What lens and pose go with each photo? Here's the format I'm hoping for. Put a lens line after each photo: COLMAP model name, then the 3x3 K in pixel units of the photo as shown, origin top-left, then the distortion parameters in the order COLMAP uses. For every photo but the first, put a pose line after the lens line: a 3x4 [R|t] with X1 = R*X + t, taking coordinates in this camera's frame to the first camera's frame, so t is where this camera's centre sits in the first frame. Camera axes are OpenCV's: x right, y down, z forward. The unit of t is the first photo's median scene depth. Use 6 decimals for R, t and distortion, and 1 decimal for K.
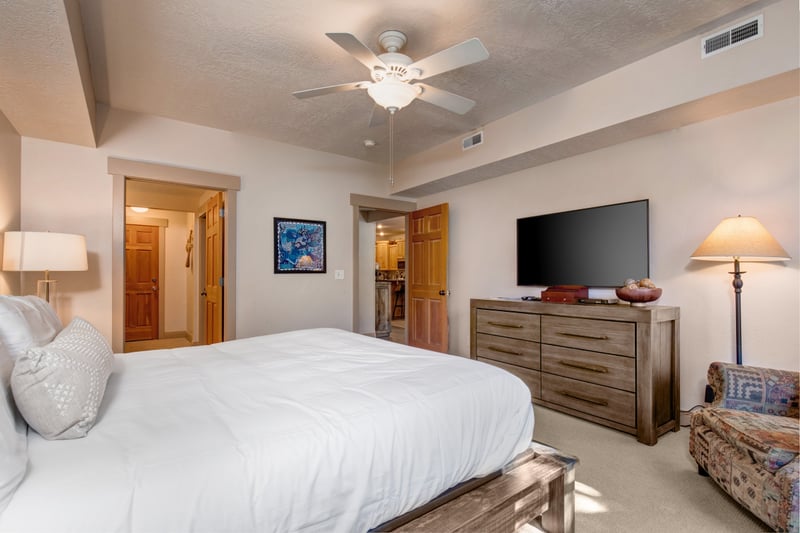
lens RADIAL K [[365.3, 0, 402.6], [0, 365.3, 271.0], [0, 0, 1]] dist [0.002340, 0.000277]
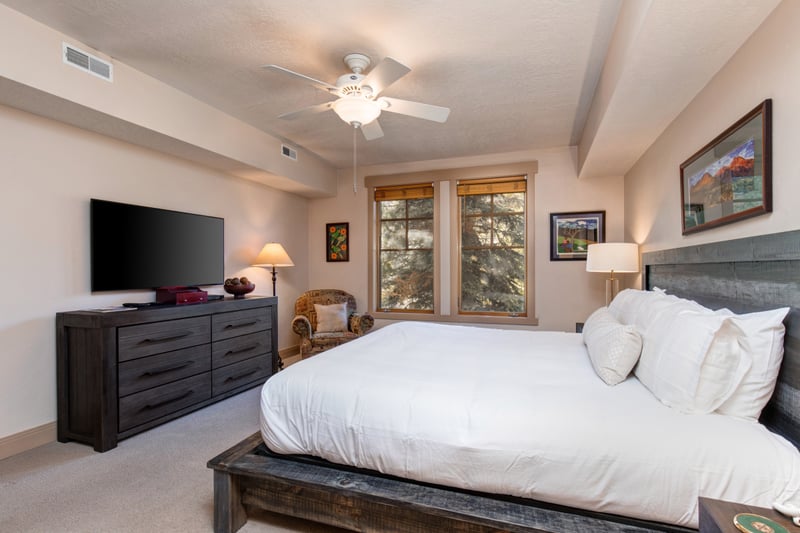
lens RADIAL K [[372.8, 0, 398.6], [0, 372.8, 270.1], [0, 0, 1]] dist [0.012043, -0.001598]
pose [[-0.534201, -0.000855, 0.845357, -0.811021], [-0.005529, 0.999982, -0.002482, -0.006721], [-0.845340, -0.005999, -0.534195, 1.151761]]
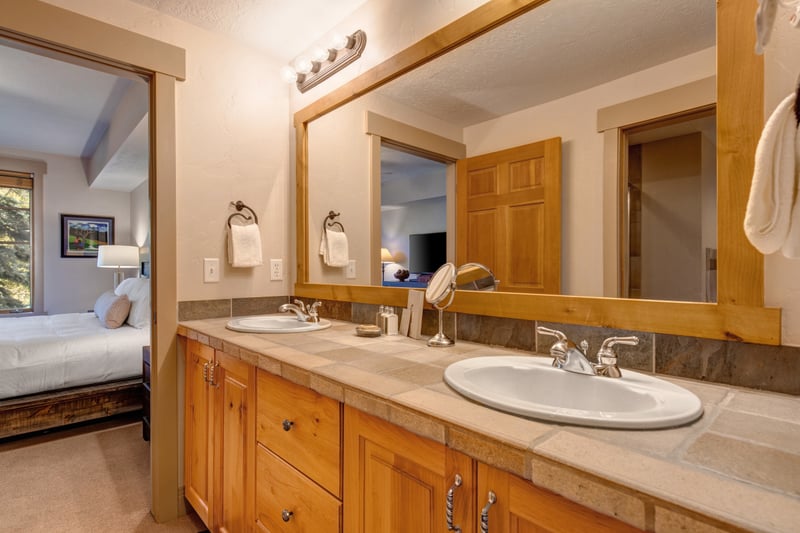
lens RADIAL K [[409.1, 0, 401.4], [0, 409.1, 264.9], [0, 0, 1]] dist [-0.001760, -0.000678]
pose [[-0.995132, 0.001439, -0.098540, -1.389650], [0.002699, 0.999916, -0.012657, 0.015670], [0.098513, -0.012861, -0.995053, 2.119292]]
